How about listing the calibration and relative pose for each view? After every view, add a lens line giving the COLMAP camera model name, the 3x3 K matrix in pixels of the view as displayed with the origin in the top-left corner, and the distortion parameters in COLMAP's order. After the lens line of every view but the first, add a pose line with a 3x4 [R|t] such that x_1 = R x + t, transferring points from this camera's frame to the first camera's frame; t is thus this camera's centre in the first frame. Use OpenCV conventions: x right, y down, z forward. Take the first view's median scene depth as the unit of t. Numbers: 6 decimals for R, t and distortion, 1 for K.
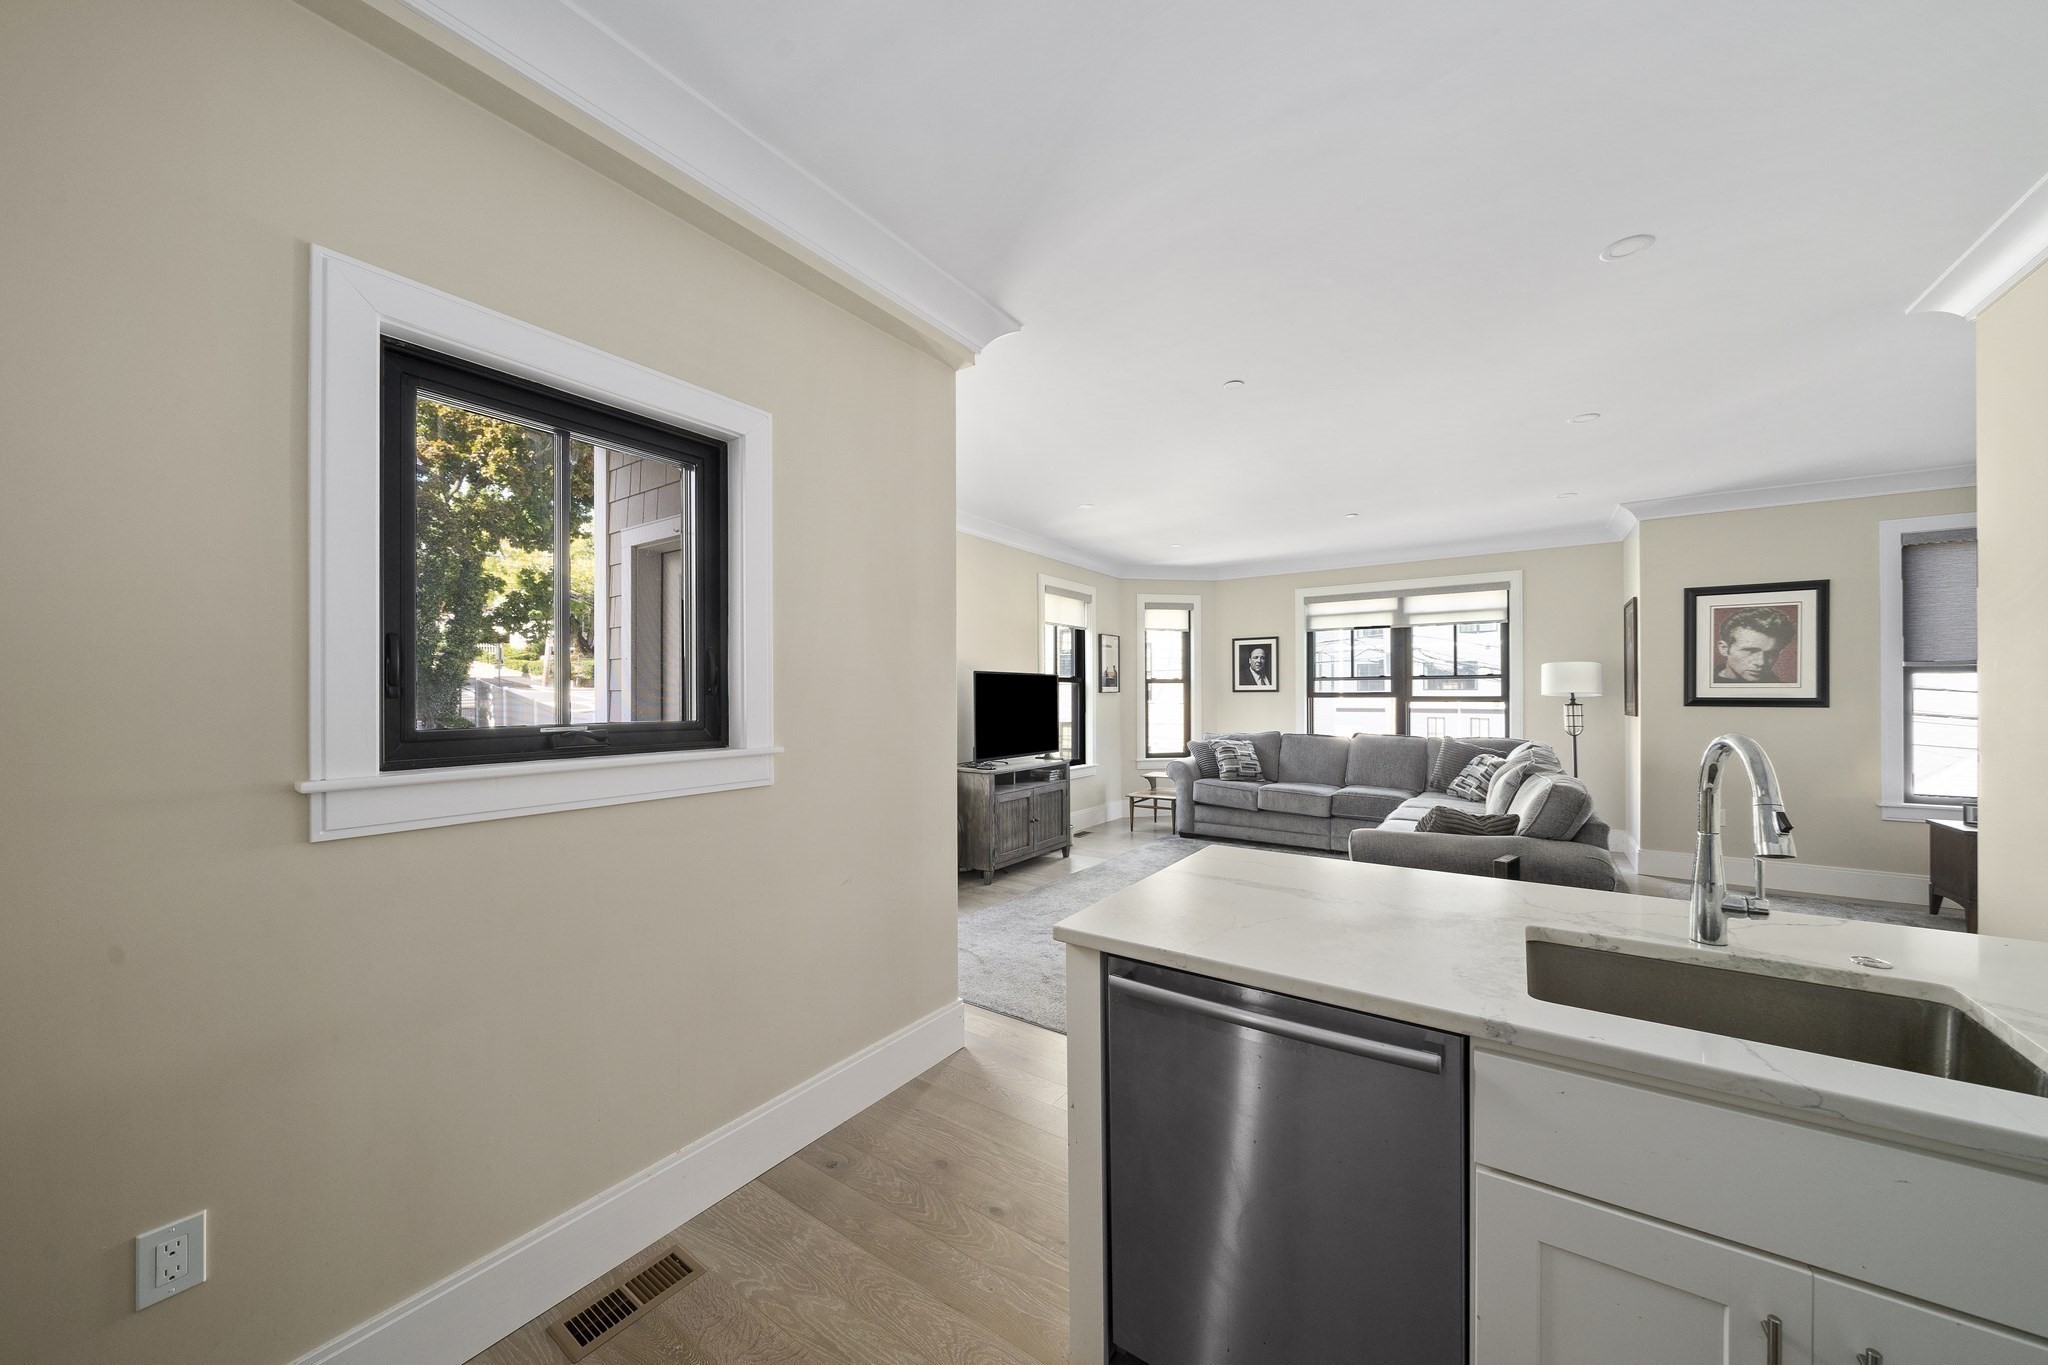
lens RADIAL K [[699.9, 0, 1034.9], [0, 699.9, 691.5], [0, 0, 1]] dist [-0.006447, 0.000002]
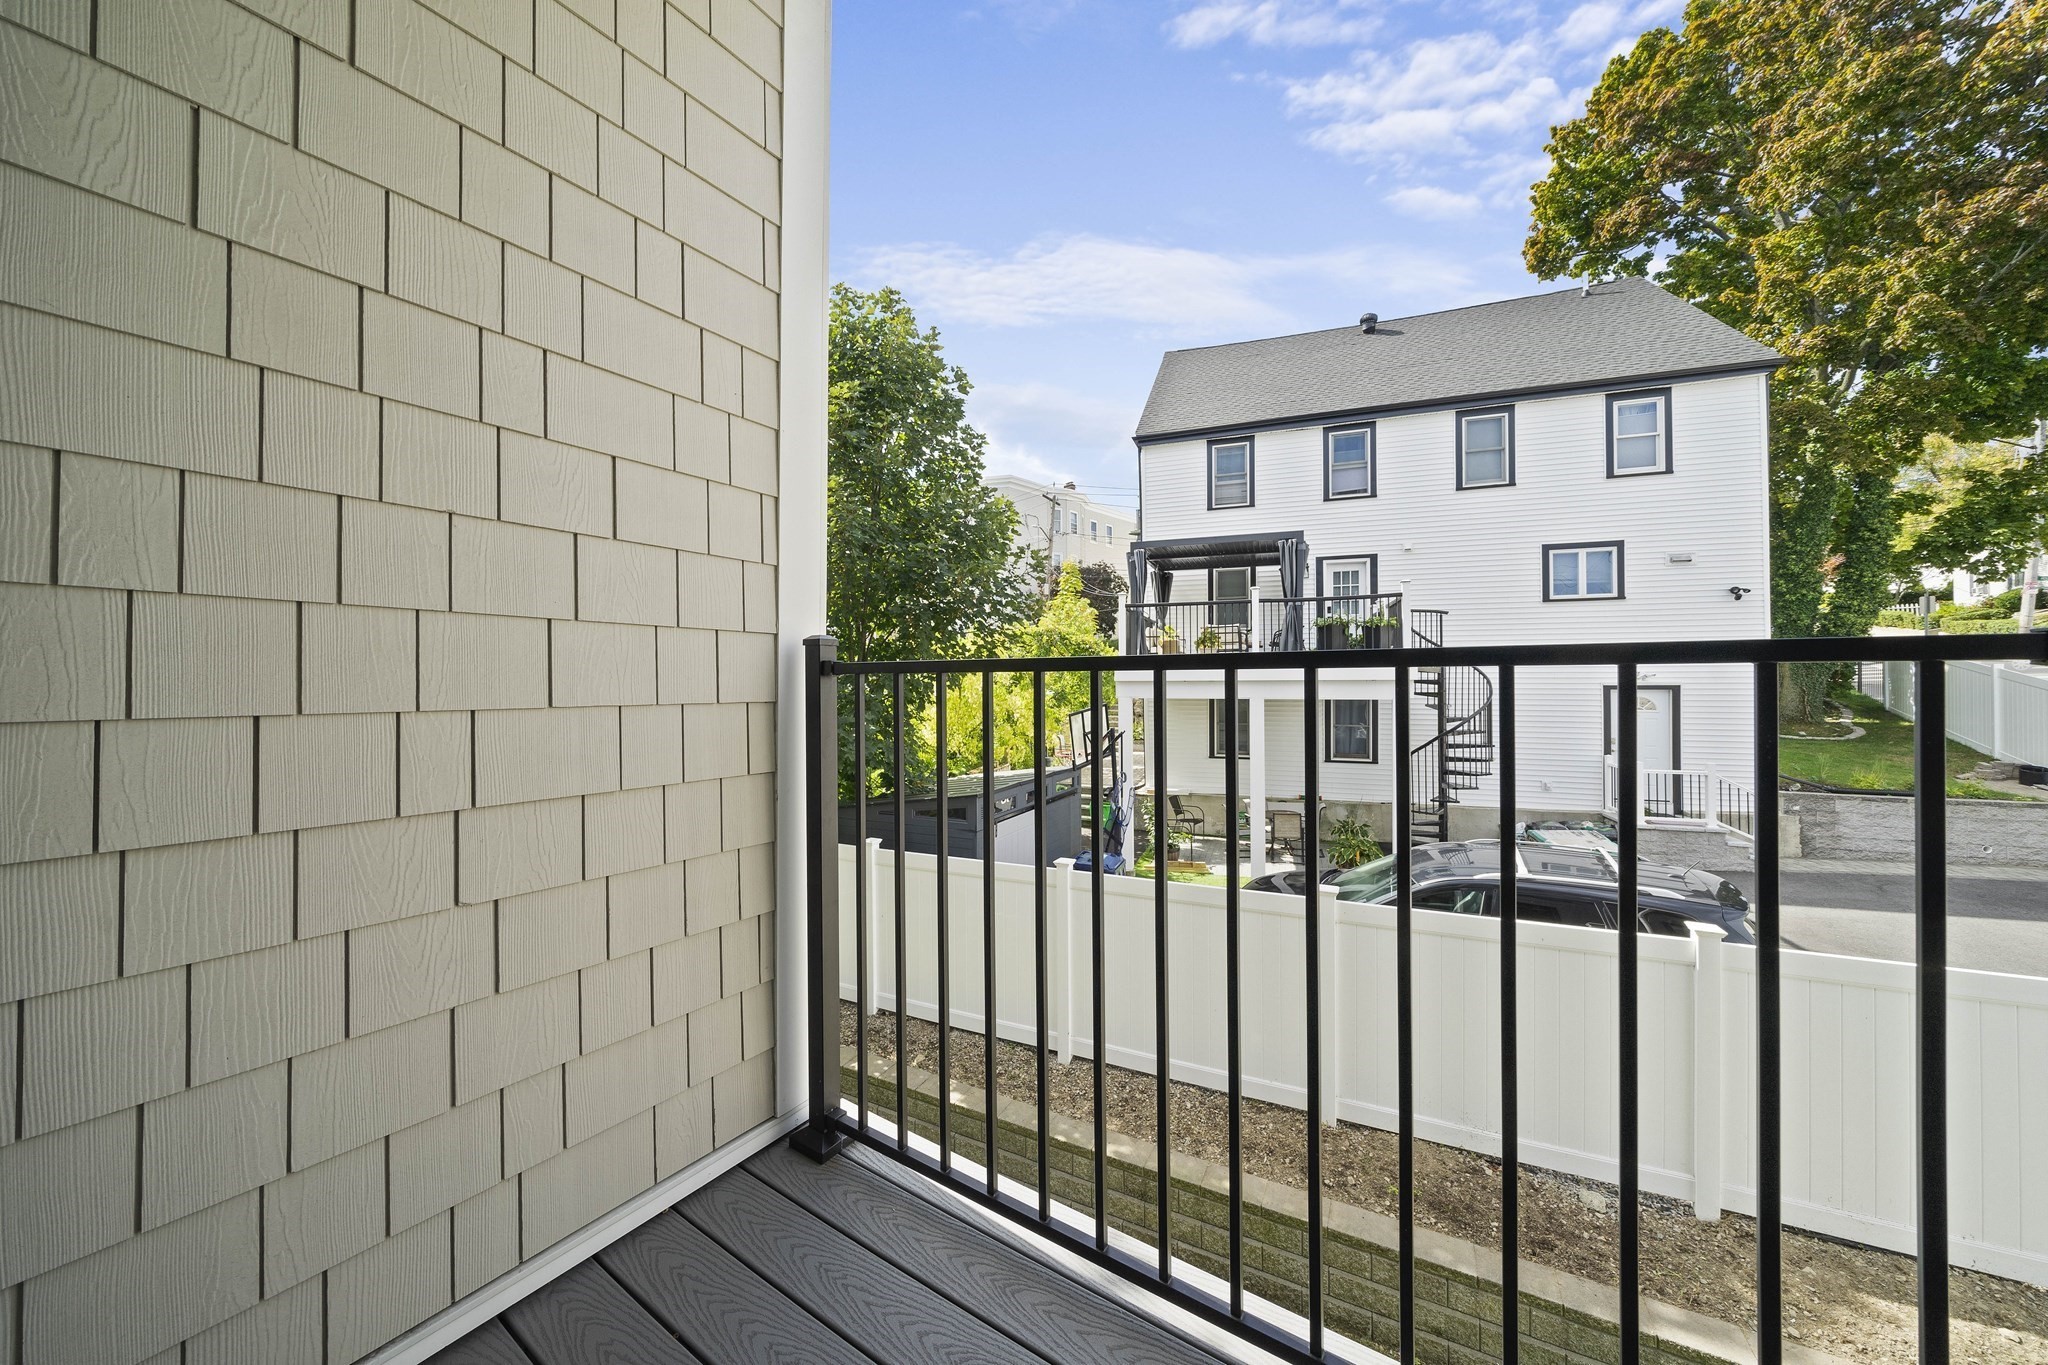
lens RADIAL K [[699.9, 0, 1029.5], [0, 699.9, 676.2], [0, 0, 1]] dist [-0.006447, 0.000002]
pose [[0.008944, 0.004416, -0.999950, -0.097723], [0.036093, 0.999337, 0.004736, -0.018619], [0.999308, -0.036134, 0.008779, 0.114623]]
